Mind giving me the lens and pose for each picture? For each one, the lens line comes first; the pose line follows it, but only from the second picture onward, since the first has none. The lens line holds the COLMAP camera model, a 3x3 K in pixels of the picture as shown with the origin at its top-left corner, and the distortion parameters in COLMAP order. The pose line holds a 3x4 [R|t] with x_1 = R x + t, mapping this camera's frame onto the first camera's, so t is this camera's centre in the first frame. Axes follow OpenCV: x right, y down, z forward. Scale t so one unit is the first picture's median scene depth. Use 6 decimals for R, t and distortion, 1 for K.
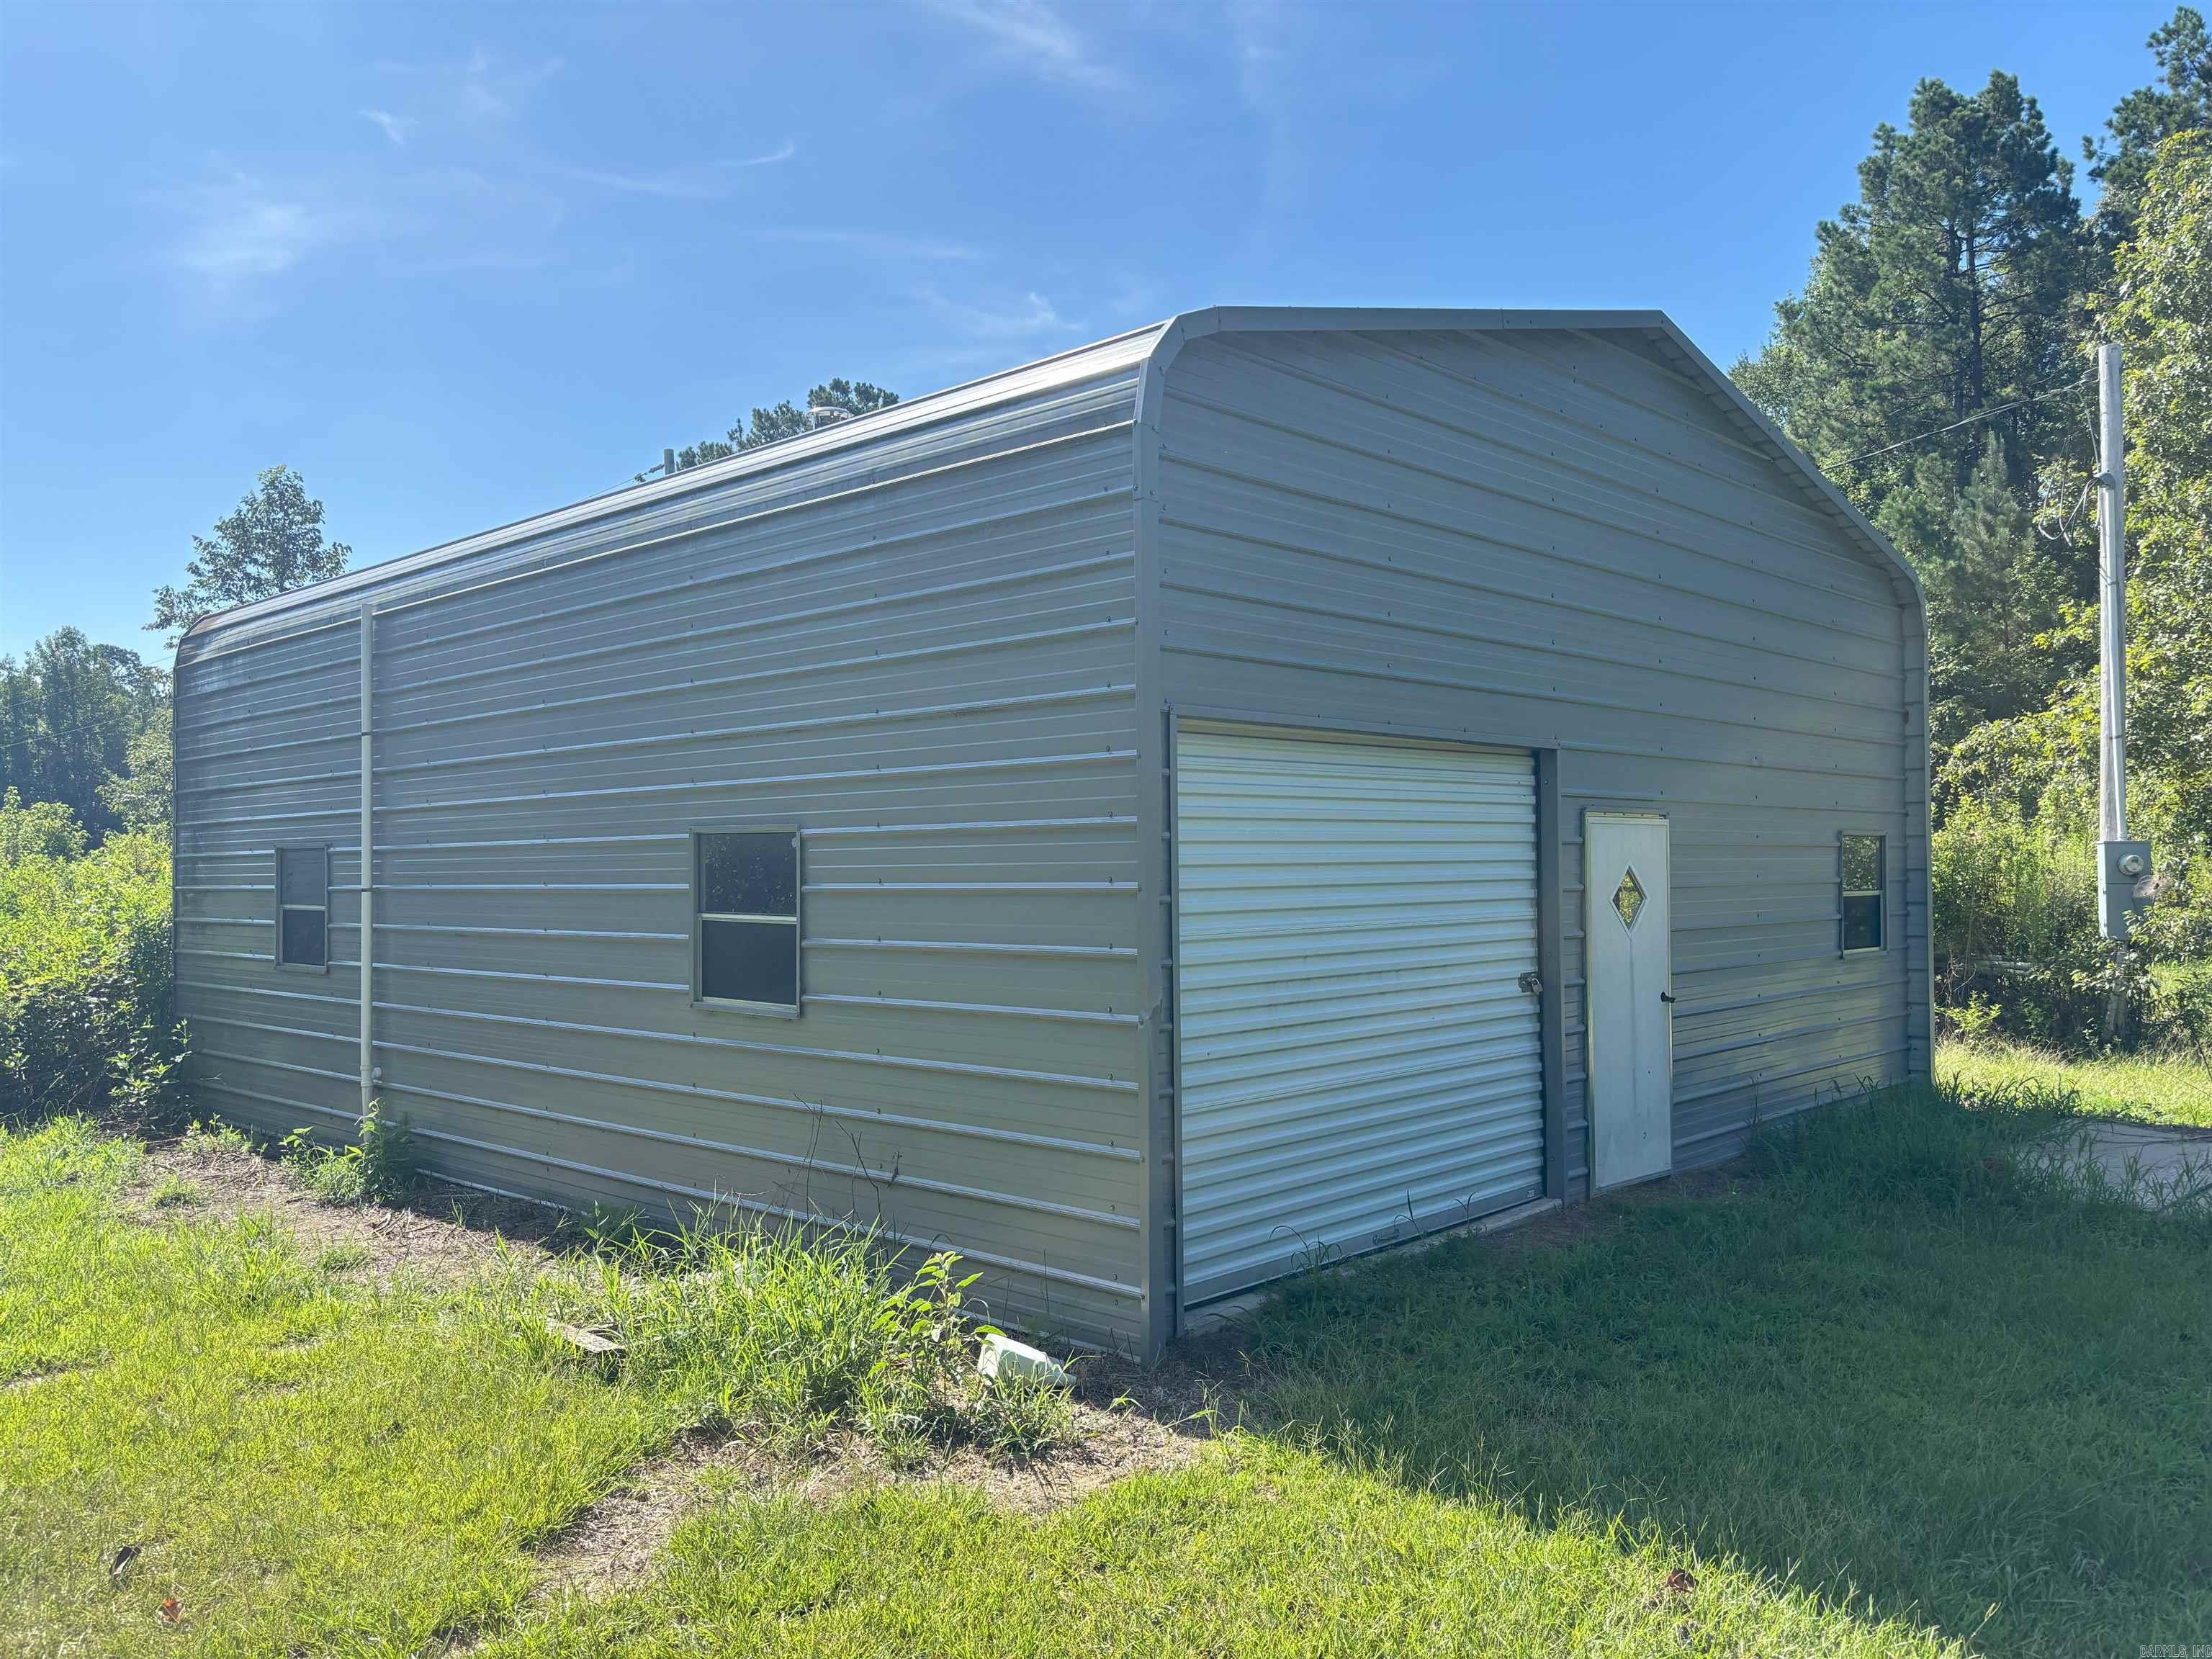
lens RADIAL K [[1675.7, 0, 1106.0], [0, 1675.7, 829.5], [0, 0, 1]] dist [0.036354, -0.012902]
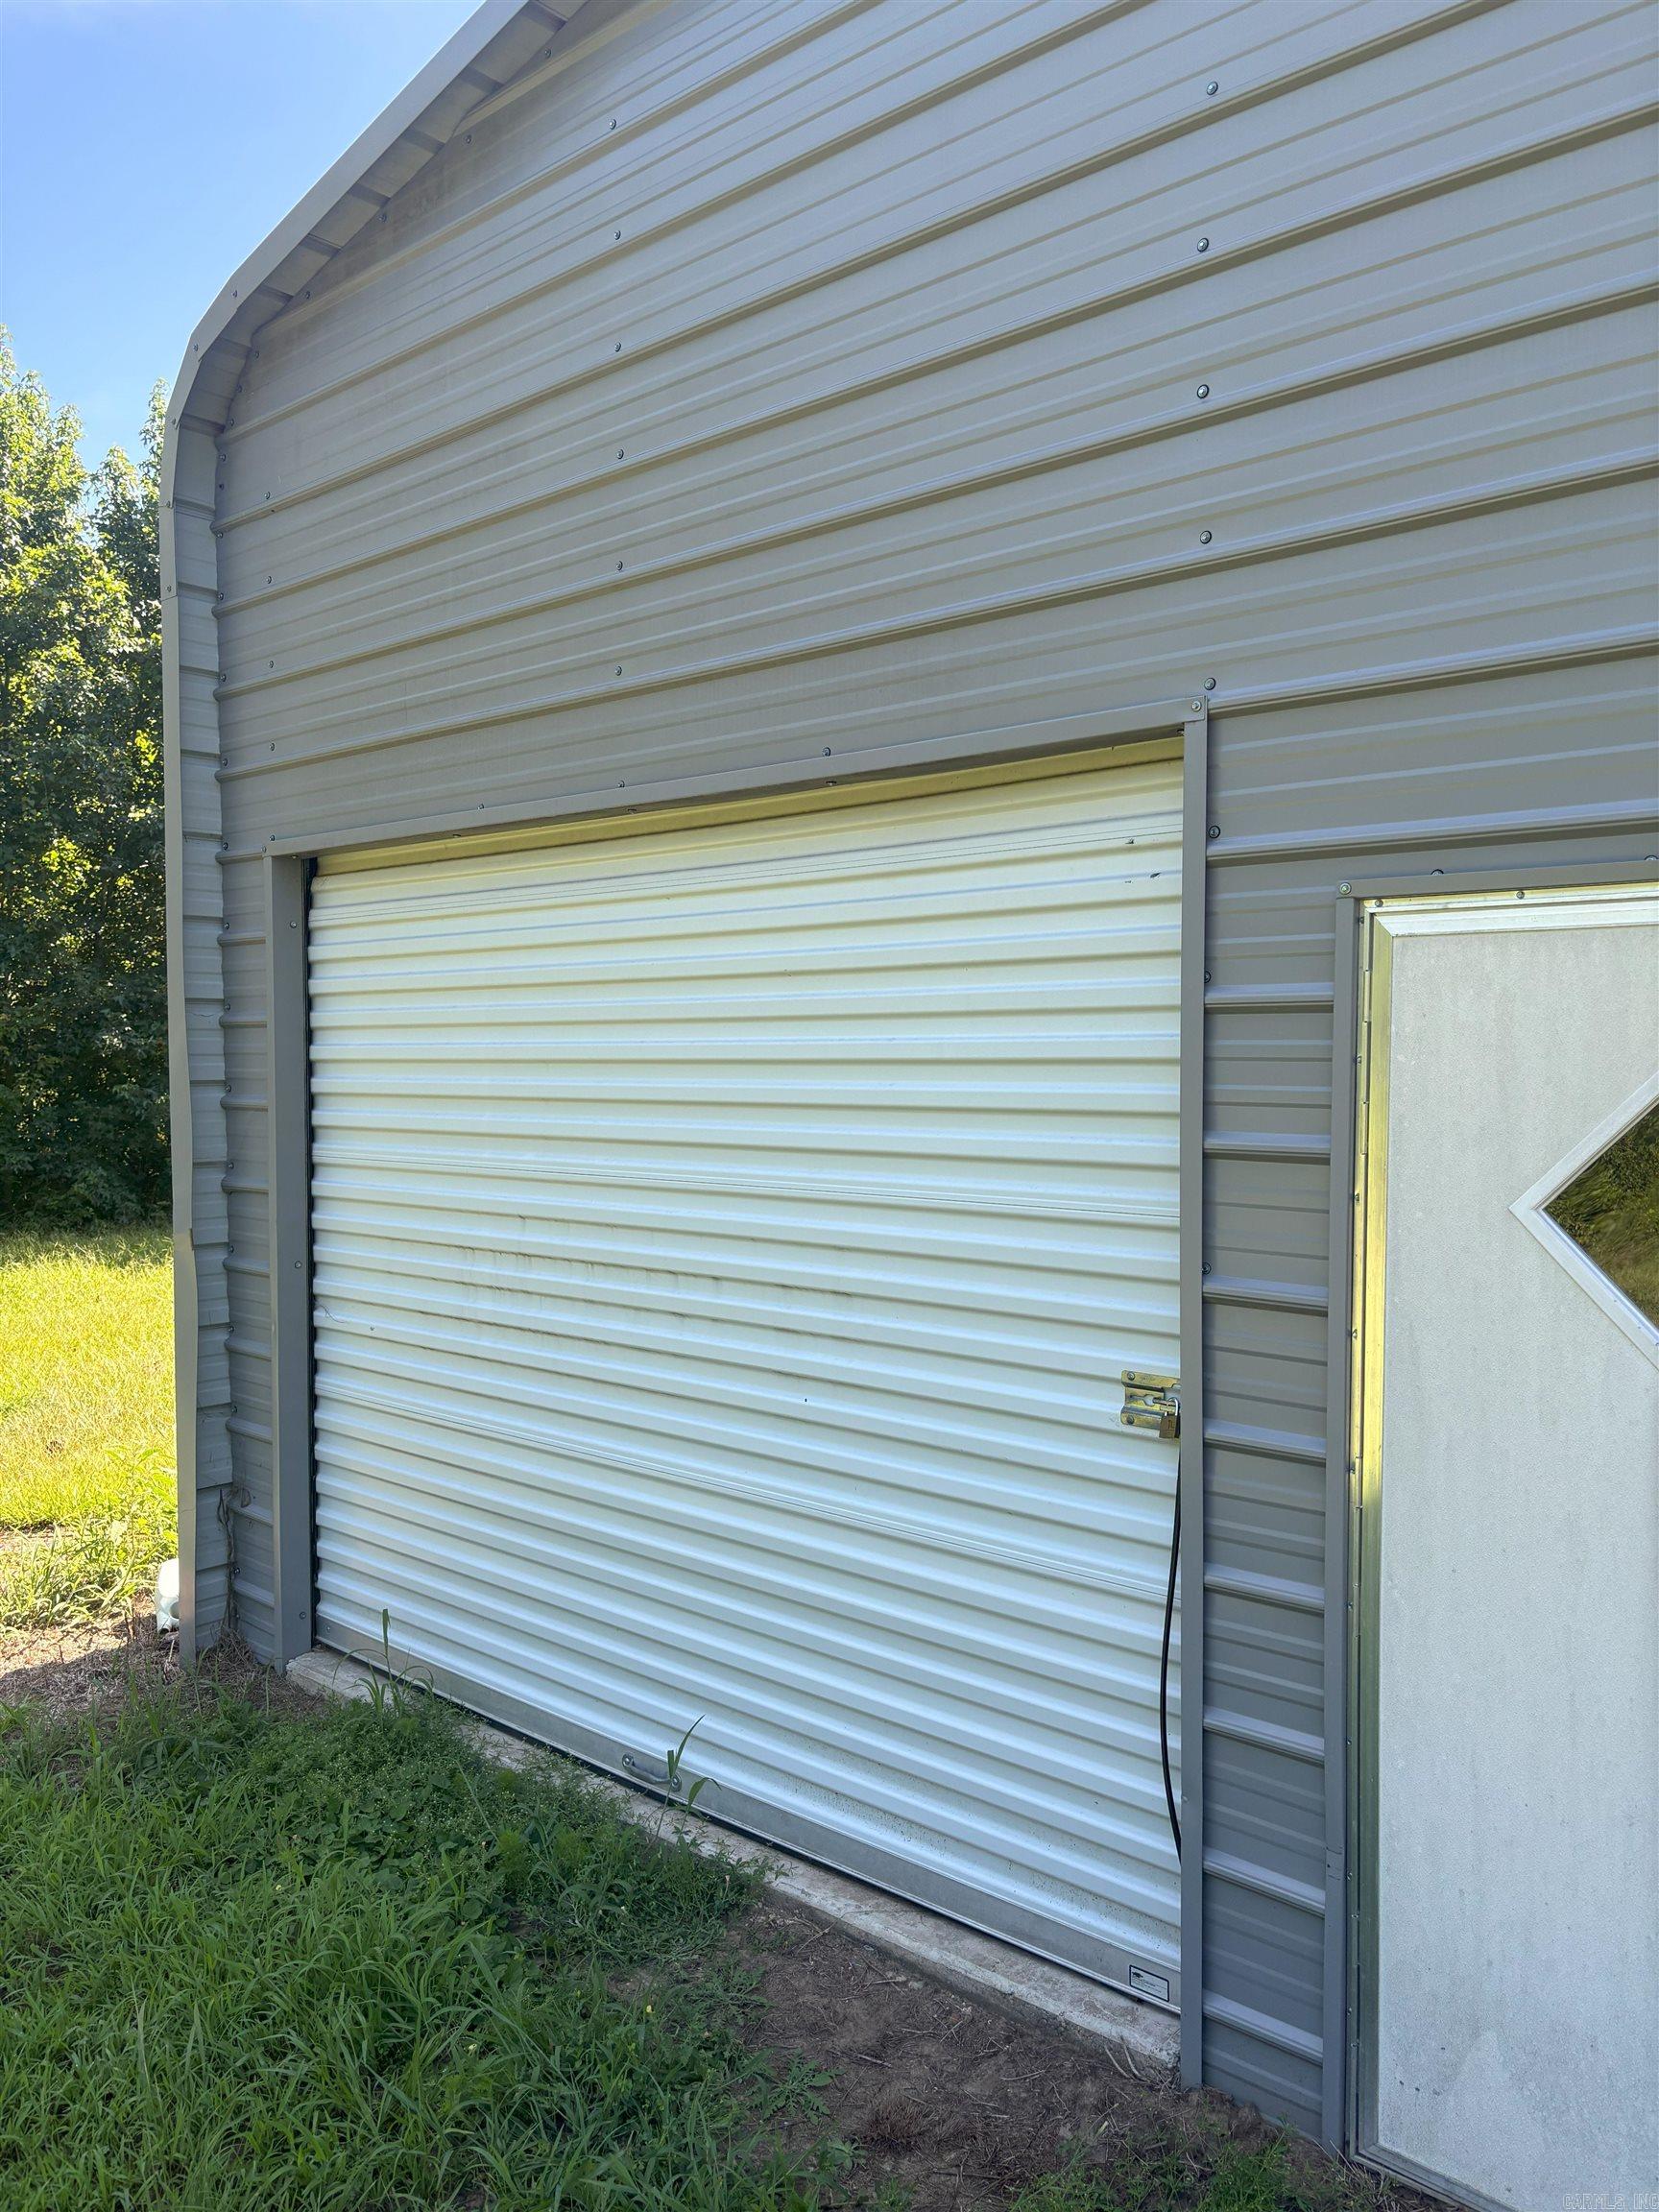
lens RADIAL K [[1675.7, 0, 829.5], [0, 1675.7, 1106.0], [0, 0, 1]] dist [0.036354, -0.012902]
pose [[0.021103, 0.048210, -0.998614, 0.606804], [0.026573, 0.998457, 0.048764, 0.009102], [0.999424, -0.027565, 0.019789, 0.933449]]
